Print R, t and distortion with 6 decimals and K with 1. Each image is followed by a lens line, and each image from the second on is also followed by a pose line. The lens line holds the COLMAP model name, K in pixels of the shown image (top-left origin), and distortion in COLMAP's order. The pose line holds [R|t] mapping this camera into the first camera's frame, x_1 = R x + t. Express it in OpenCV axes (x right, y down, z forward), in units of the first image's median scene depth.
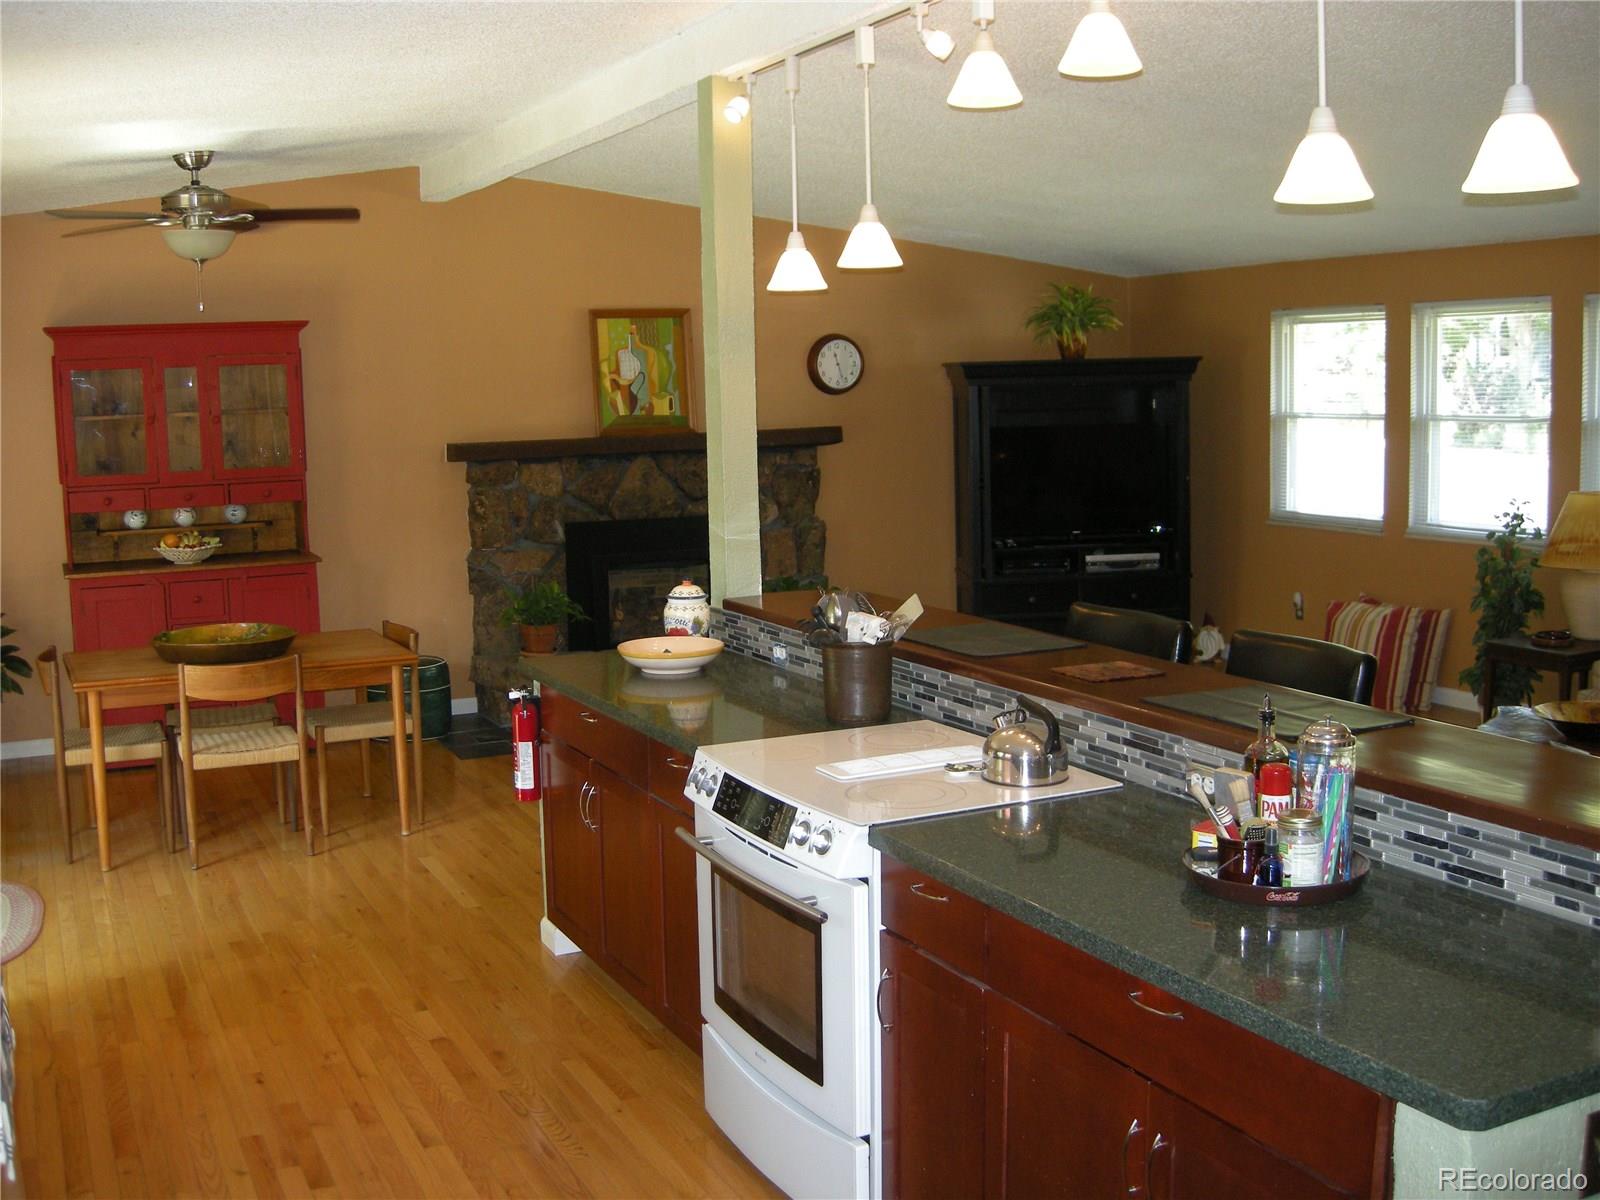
lens RADIAL K [[1670.7, 0, 774.4], [0, 1670.7, 576.3], [0, 0, 1]] dist [-0.158581, 0.040881]
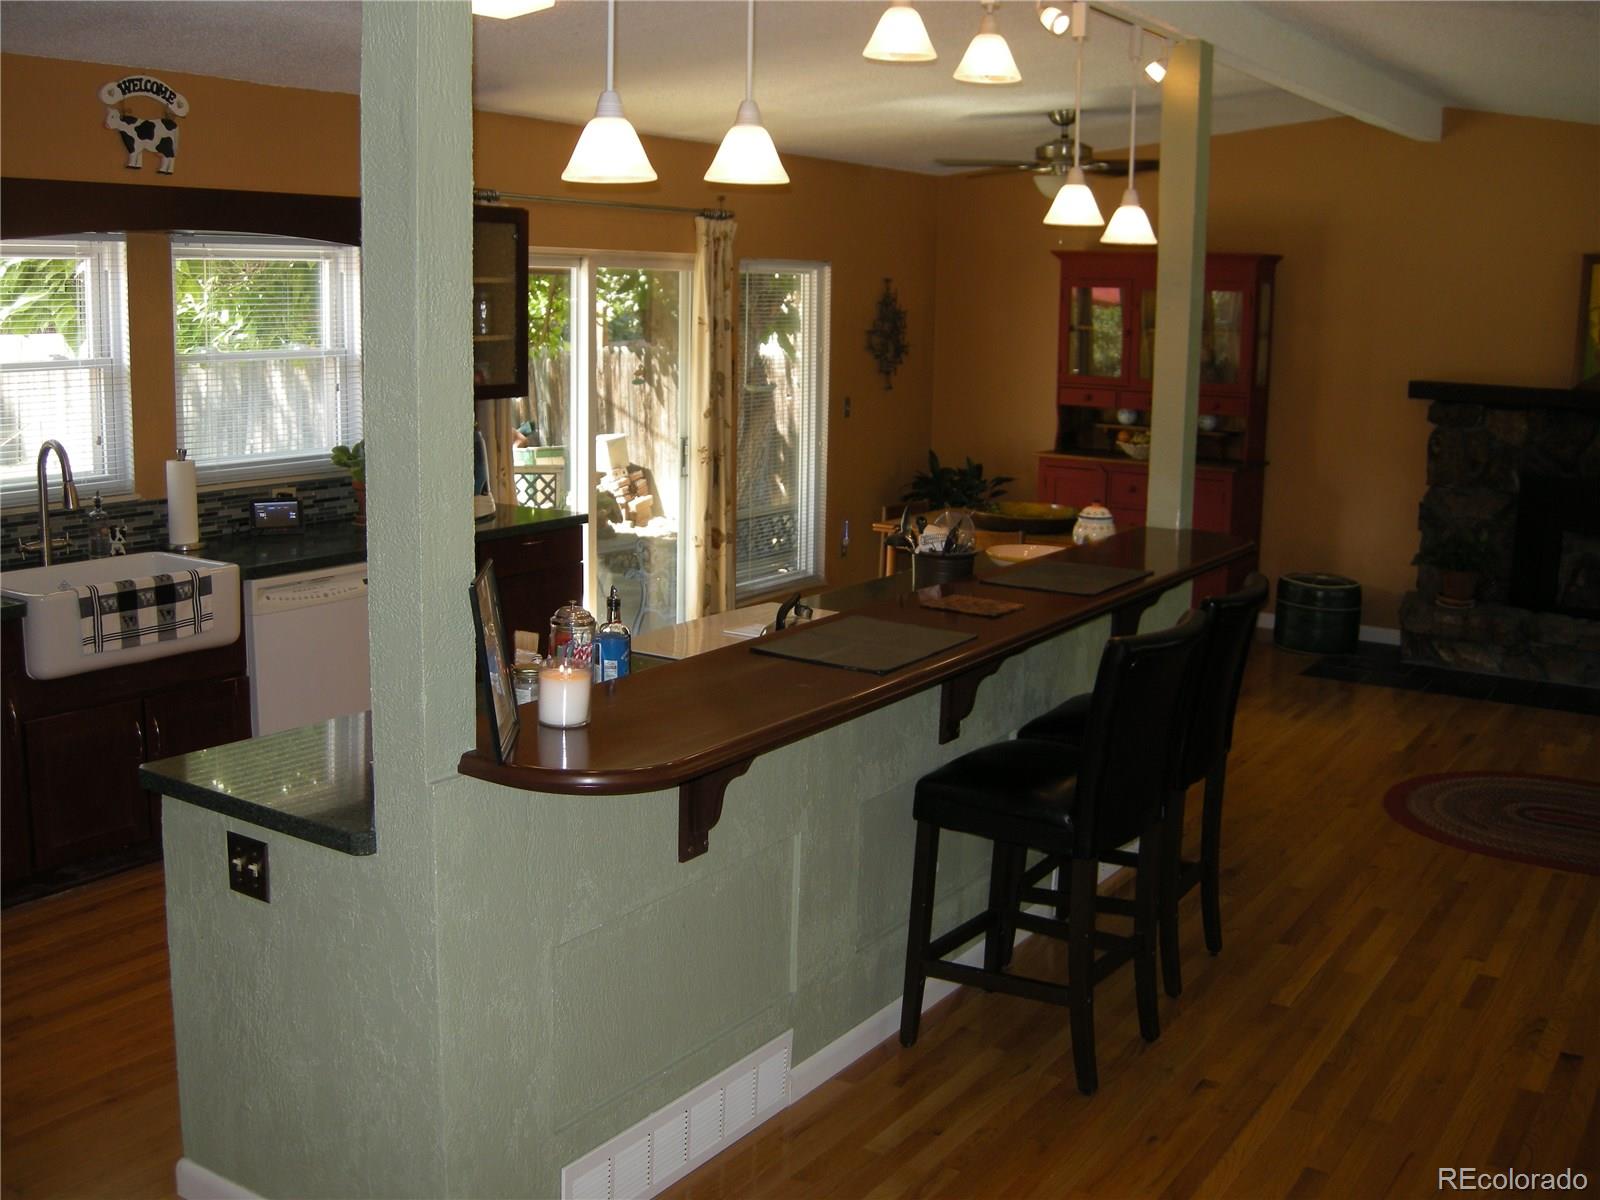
lens RADIAL K [[1670.7, 0, 774.4], [0, 1670.7, 576.3], [0, 0, 1]] dist [-0.158581, 0.040881]
pose [[0.511029, 0.175898, -0.841373, 0.444362], [-0.132592, 0.983254, 0.125026, -0.032791], [0.849275, 0.047667, 0.525794, 0.139052]]
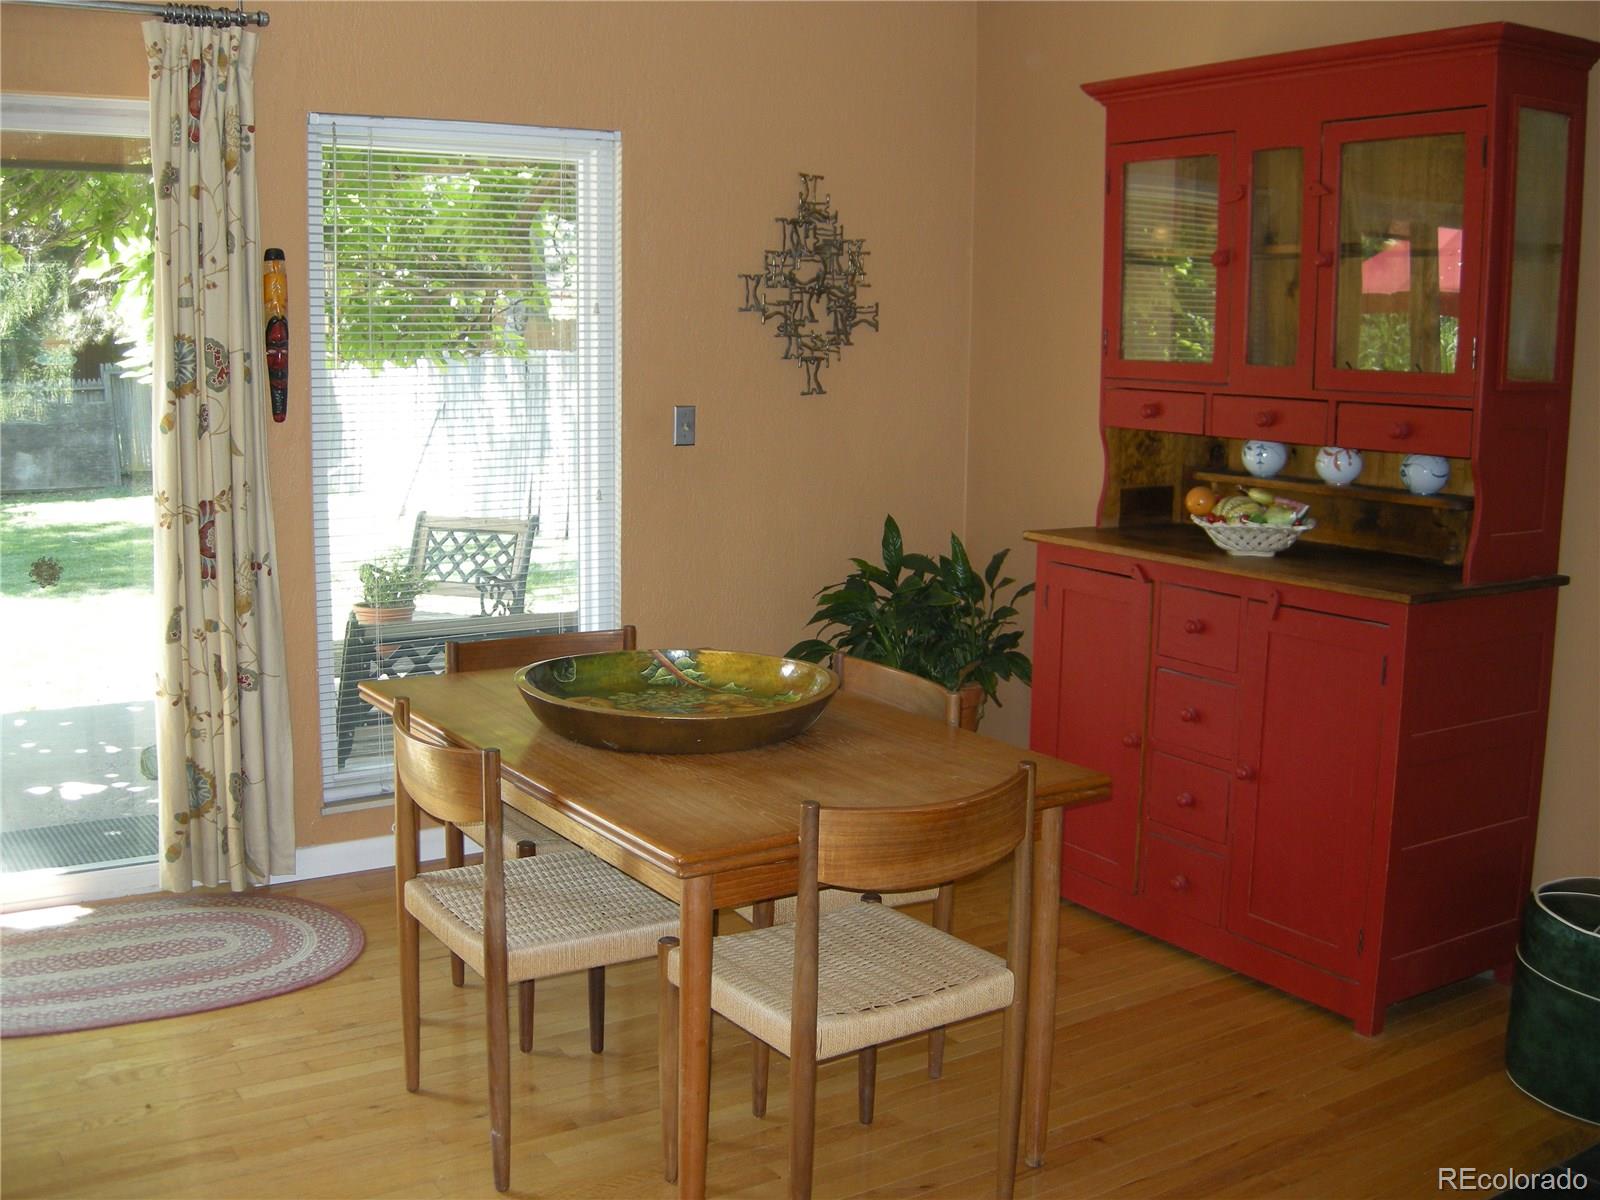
lens RADIAL K [[1670.7, 0, 774.4], [0, 1670.7, 576.3], [0, 0, 1]] dist [-0.158581, 0.040881]
pose [[0.121293, 0.166277, -0.978591, 0.090826], [-0.134757, 0.979501, 0.149729, -0.048326], [0.983427, 0.113711, 0.141213, 0.684593]]
